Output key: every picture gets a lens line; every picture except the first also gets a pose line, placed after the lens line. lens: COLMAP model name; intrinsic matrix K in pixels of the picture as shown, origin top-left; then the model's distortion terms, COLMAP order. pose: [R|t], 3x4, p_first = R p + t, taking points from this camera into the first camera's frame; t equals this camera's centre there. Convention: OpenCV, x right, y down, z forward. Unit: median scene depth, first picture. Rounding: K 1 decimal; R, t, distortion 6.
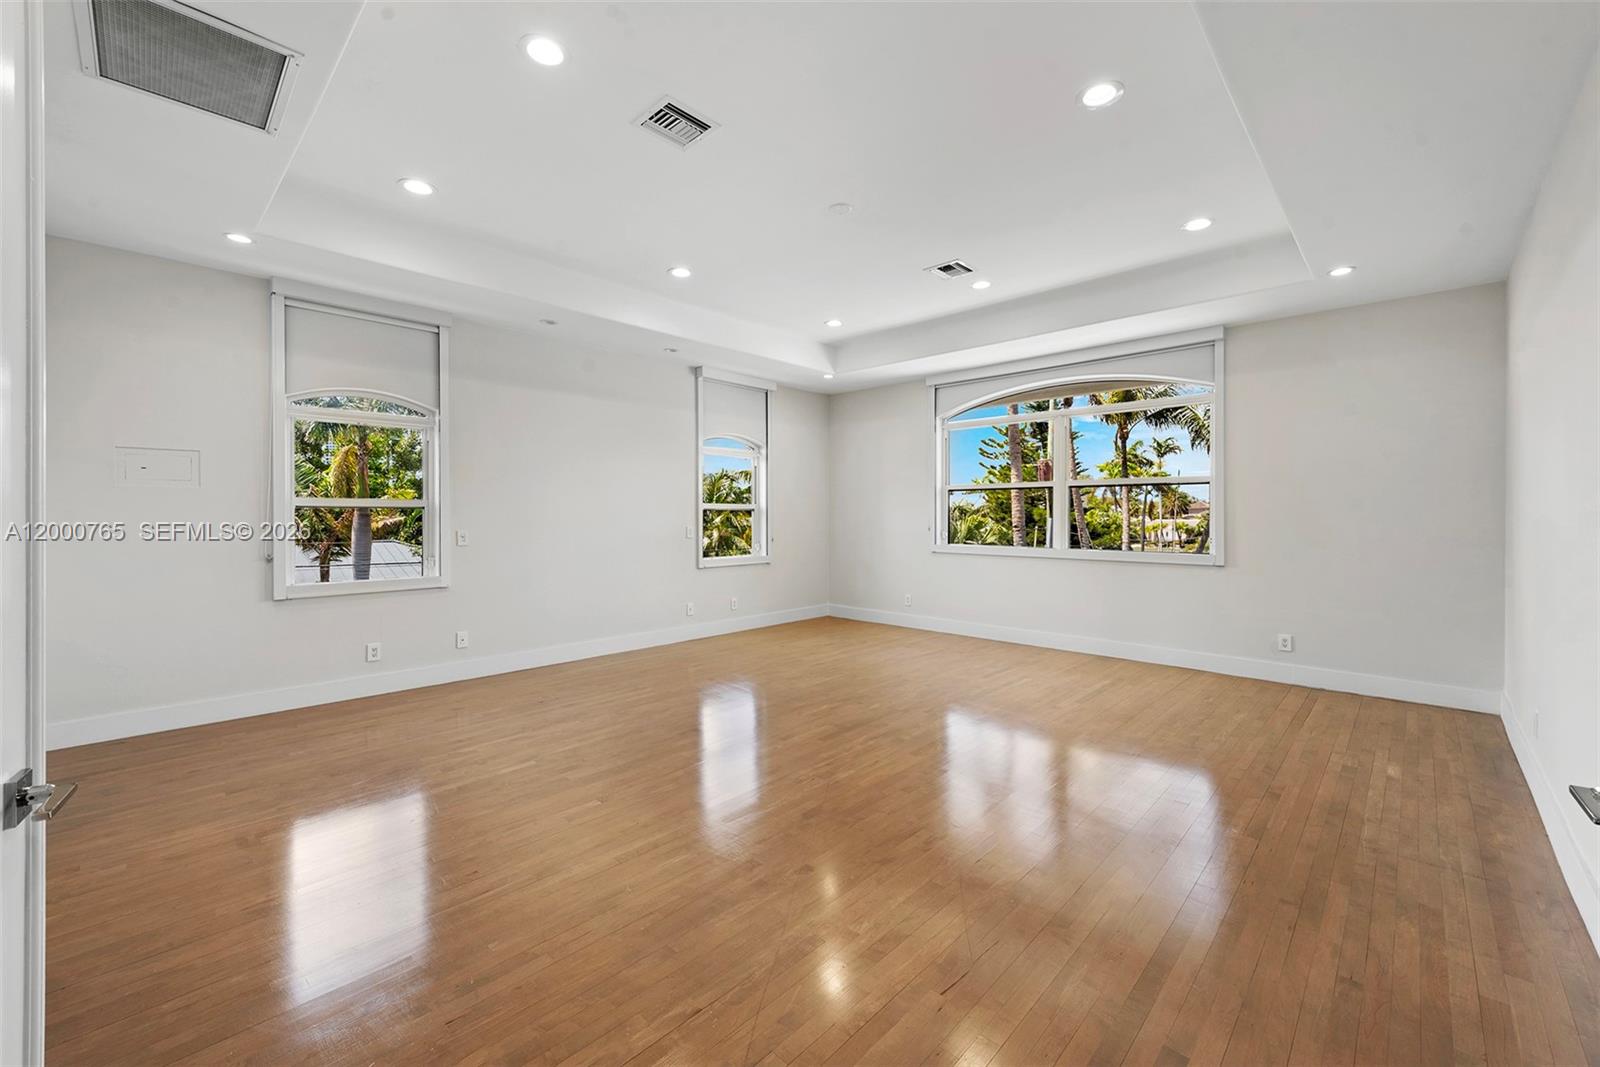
lens RADIAL K [[634.8, 0, 801.9], [0, 634.8, 519.7], [0, 0, 1]] dist [0.002999, -0.000512]
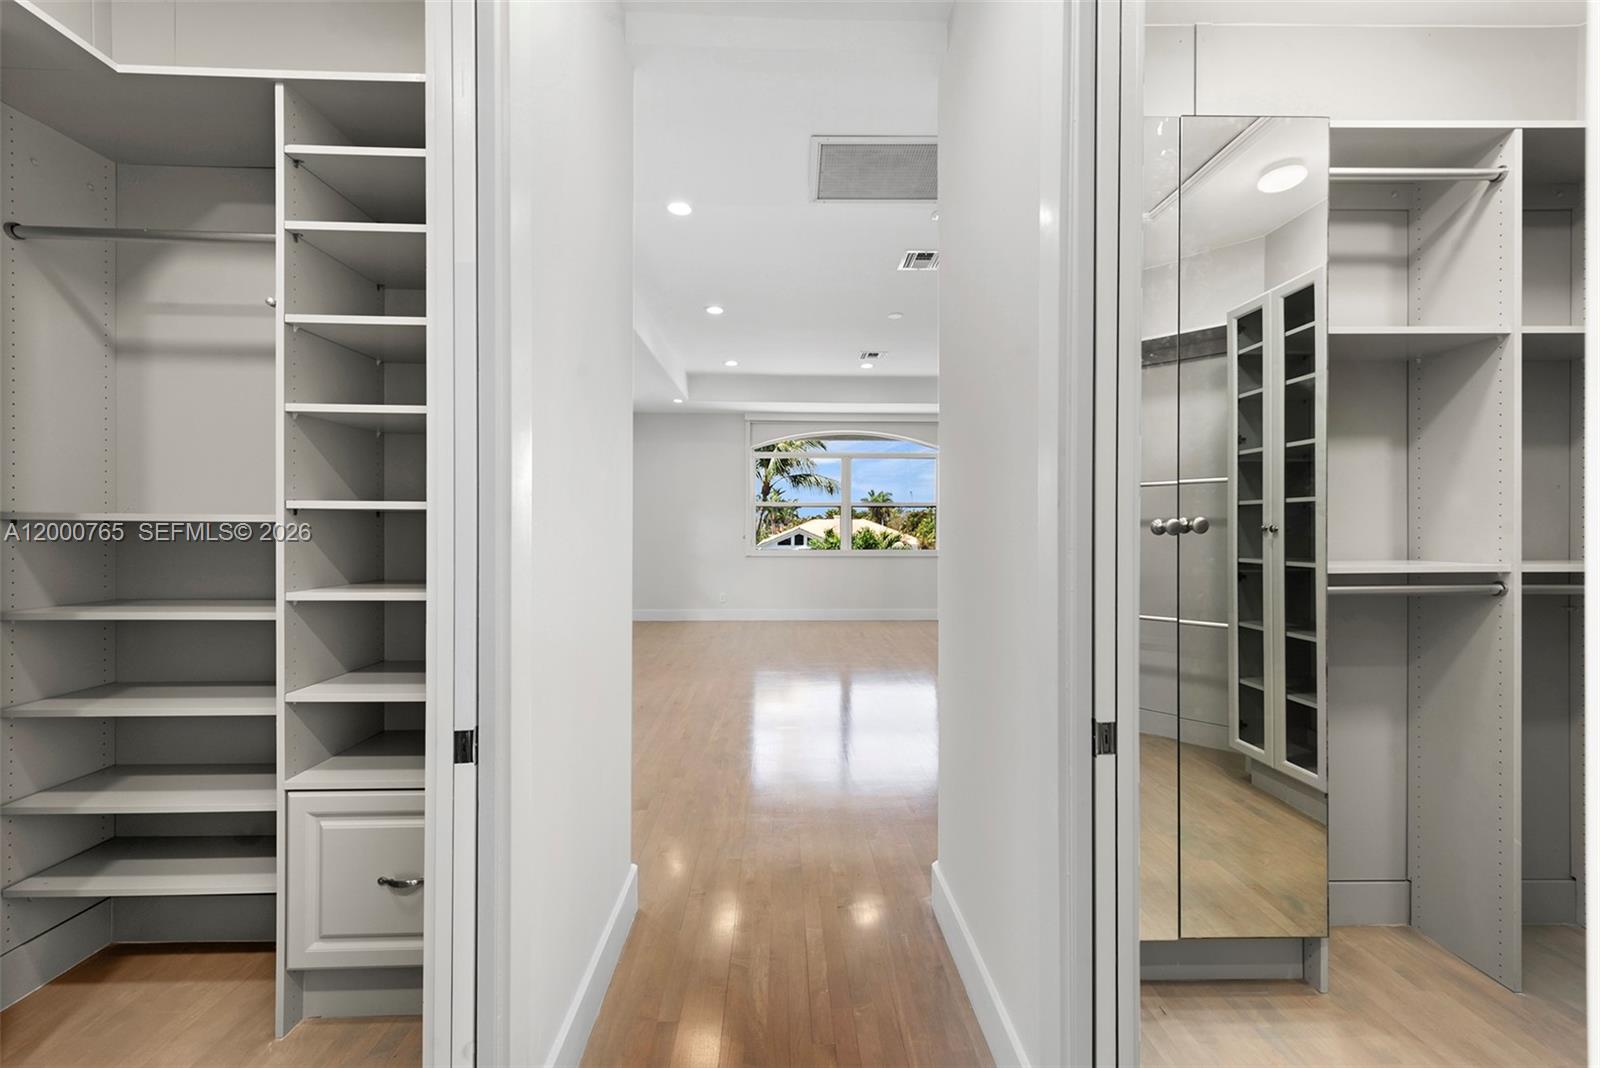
lens RADIAL K [[634.8, 0, 803.8], [0, 634.8, 531.6], [0, 0, 1]] dist [0.002999, -0.000512]
pose [[0.710757, -0.003321, 0.703430, -0.648768], [0.000899, 0.999992, 0.003812, -0.001342], [-0.703437, -0.002077, 0.710755, 0.059835]]
